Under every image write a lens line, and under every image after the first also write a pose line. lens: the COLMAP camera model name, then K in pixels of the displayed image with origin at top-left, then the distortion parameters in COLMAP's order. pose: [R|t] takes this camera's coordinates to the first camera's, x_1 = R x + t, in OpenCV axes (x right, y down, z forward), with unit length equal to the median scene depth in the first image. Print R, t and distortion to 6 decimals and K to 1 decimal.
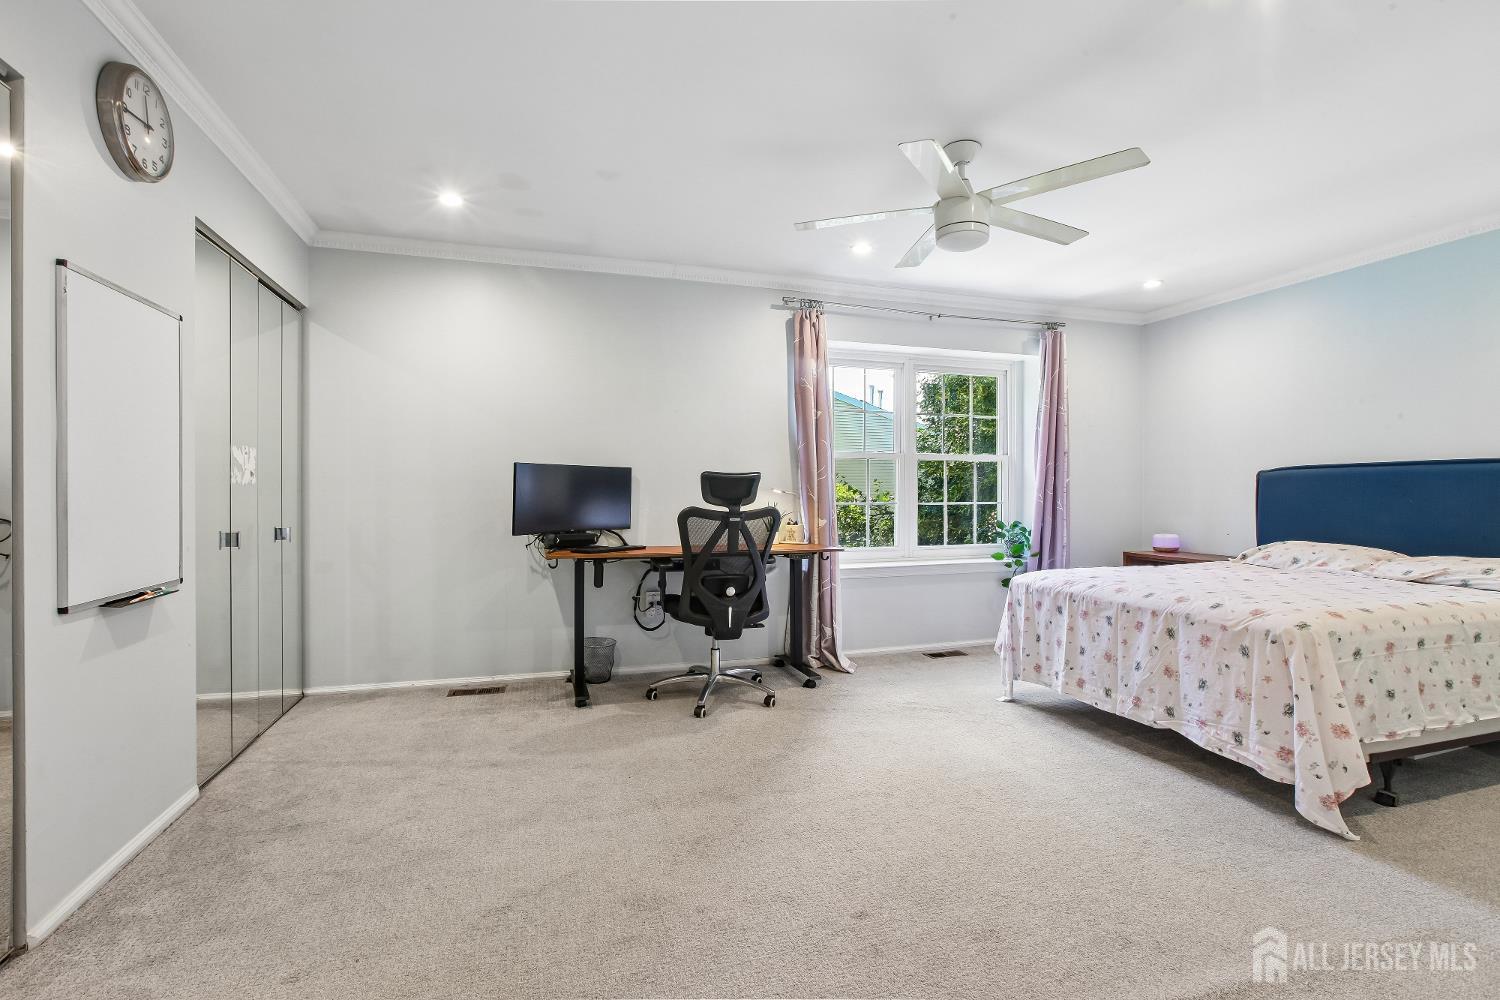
lens RADIAL K [[685.2, 0, 750.0], [0, 685.2, 500.0], [0, 0, 1]] dist [-0.077451, 0.053080]
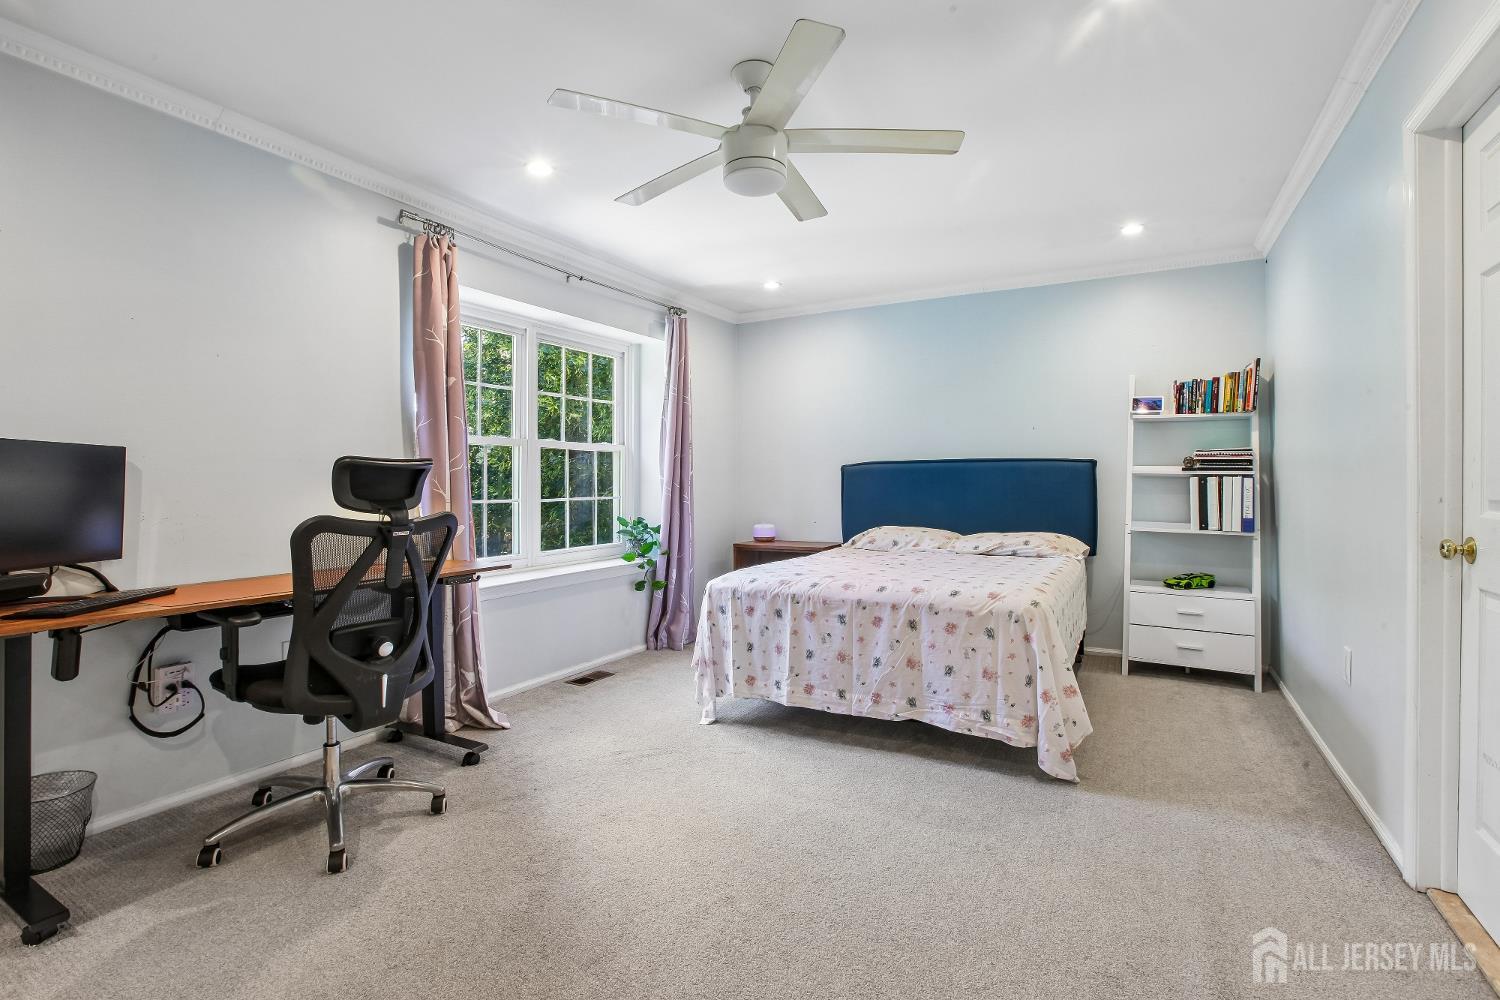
lens RADIAL K [[693.2, 0, 746.4], [0, 693.2, 481.5], [0, 0, 1]] dist [-0.052357, 0.018808]
pose [[0.733195, -0.003023, 0.680011, -0.208250], [0.014101, 0.999843, -0.010759, -0.007939], [-0.679872, 0.017478, 0.733123, 0.316928]]
